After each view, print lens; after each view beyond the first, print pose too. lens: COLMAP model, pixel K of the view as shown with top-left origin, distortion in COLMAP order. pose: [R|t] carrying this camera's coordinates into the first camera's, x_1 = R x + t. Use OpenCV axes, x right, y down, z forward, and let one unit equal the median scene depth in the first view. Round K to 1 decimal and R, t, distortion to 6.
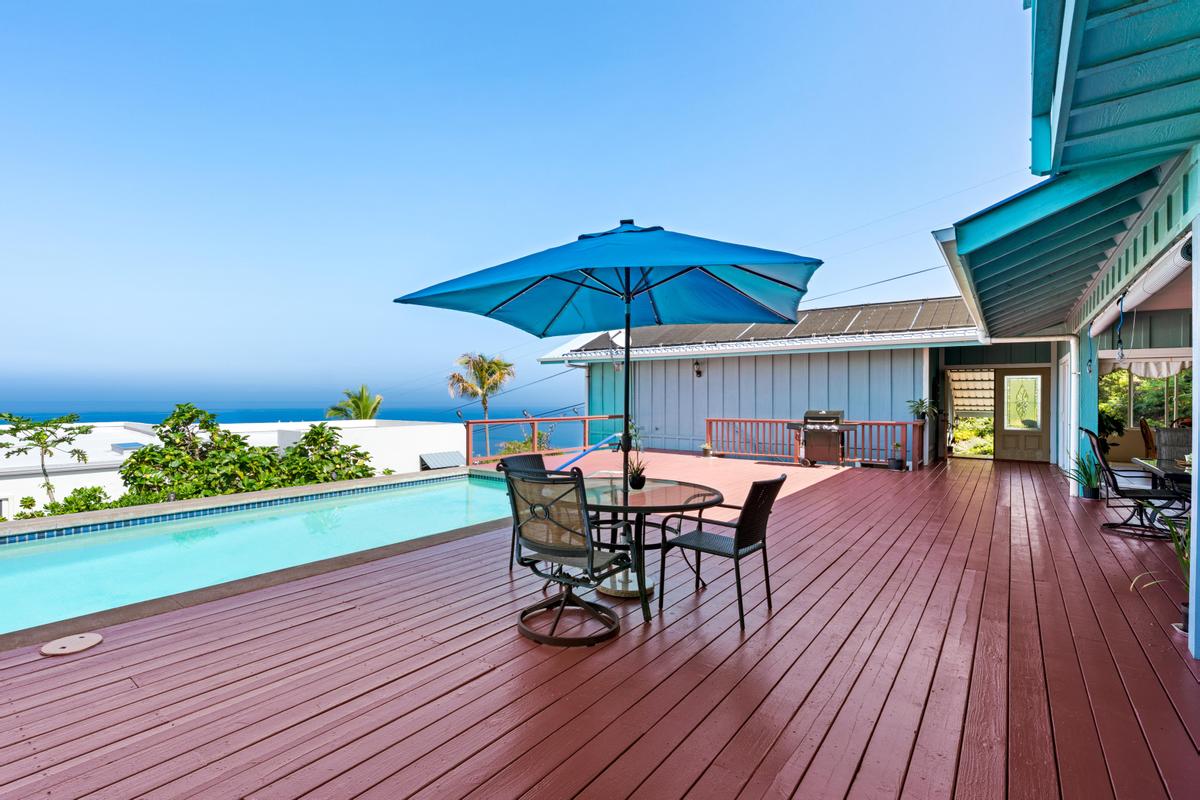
lens RADIAL K [[561.7, 0, 549.5], [0, 561.7, 400.0], [0, 0, 1]] dist [-0.001638, -0.000798]
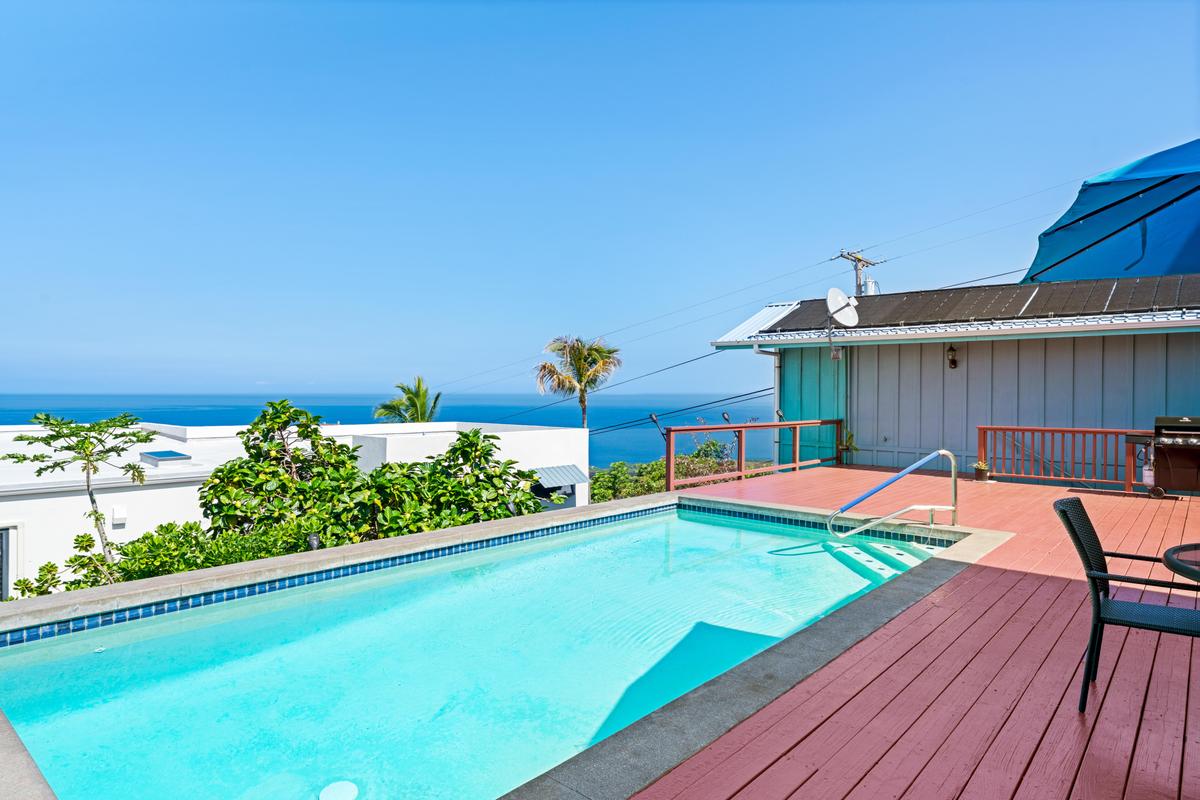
lens RADIAL K [[696.9, 0, 600.0], [0, 696.9, 400.0], [0, 0, 1]] dist [0.001700, 0.001450]
pose [[0.999559, 0.006745, -0.028918, -0.220297], [-0.006633, 0.999970, 0.003981, -0.001021], [0.028944, -0.003788, 0.999574, 0.127247]]
